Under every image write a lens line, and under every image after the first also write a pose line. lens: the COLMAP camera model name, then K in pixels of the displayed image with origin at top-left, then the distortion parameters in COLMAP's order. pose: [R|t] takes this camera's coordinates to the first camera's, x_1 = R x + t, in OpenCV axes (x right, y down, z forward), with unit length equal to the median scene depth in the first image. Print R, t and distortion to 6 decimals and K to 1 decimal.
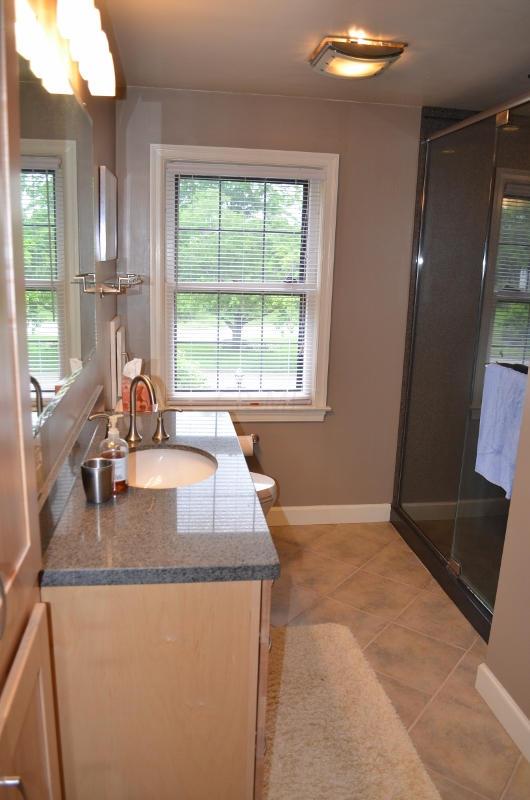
lens RADIAL K [[626.7, 0, 265.0], [0, 626.7, 400.0], [0, 0, 1]] dist [-0.097625, -0.000129]
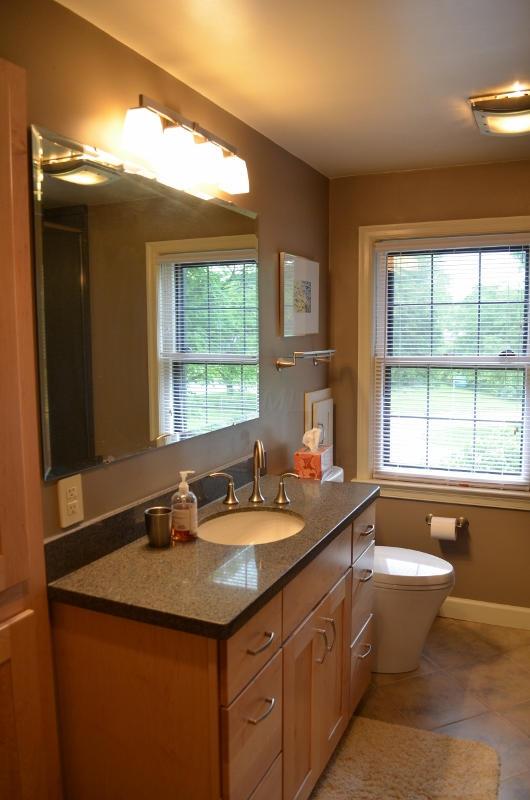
lens RADIAL K [[633.5, 0, 265.0], [0, 633.5, 400.0], [0, 0, 1]] dist [-0.079043, 0.005691]
pose [[0.842567, 0.021648, -0.538156, 0.268241], [-0.087683, 0.991375, -0.097403, -0.002604], [0.531406, 0.129255, 0.837198, 0.051893]]
